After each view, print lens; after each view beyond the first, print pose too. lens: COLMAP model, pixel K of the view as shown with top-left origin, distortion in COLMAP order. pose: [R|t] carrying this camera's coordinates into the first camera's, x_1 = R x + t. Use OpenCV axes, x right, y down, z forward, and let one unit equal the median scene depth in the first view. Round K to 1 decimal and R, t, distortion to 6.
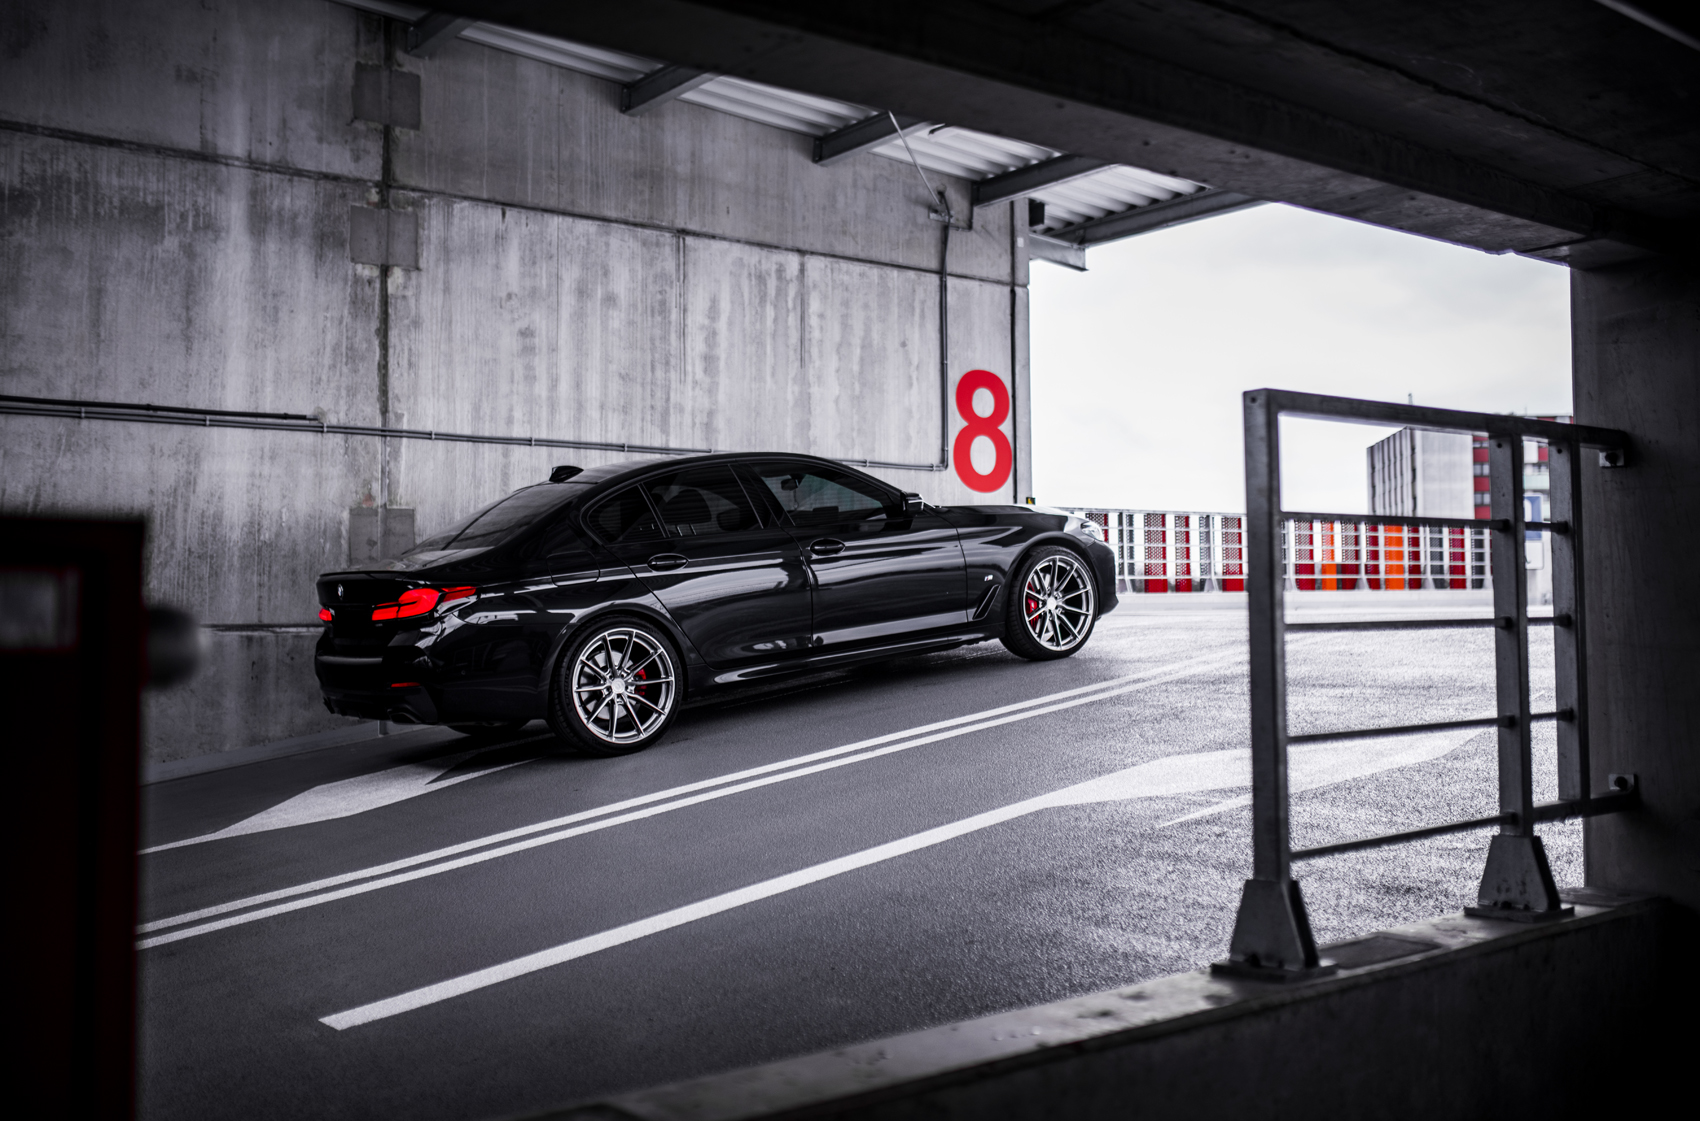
lens RADIAL K [[1810.9, 0, 849.3], [0, 1810.9, 479.6], [0, 0, 1]] dist [-0.097897, 0.264699]
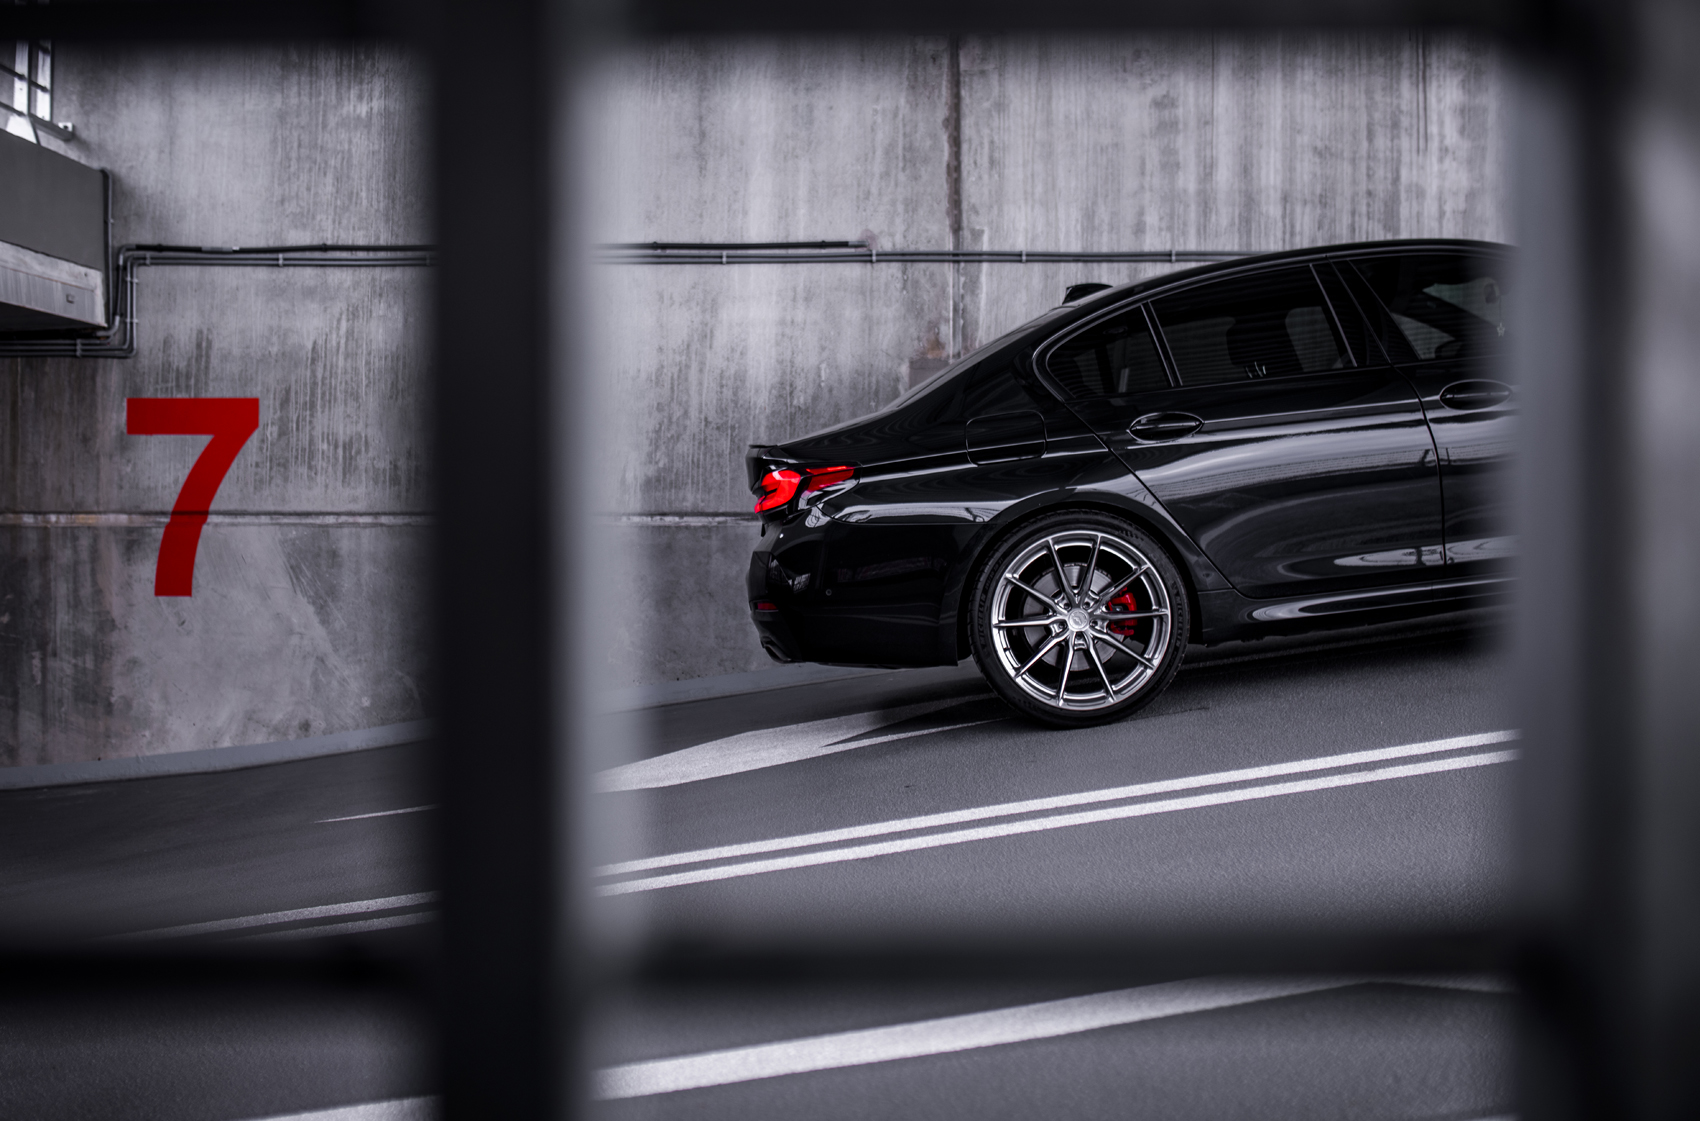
lens RADIAL K [[1810.9, 0, 849.3], [0, 1810.9, 479.6], [0, 0, 1]] dist [-0.097897, 0.264699]
pose [[0.764852, 0.003665, -0.644196, 0.194822], [0.044915, 0.997247, 0.059002, 0.020083], [0.642638, -0.074062, 0.762582, 0.403063]]
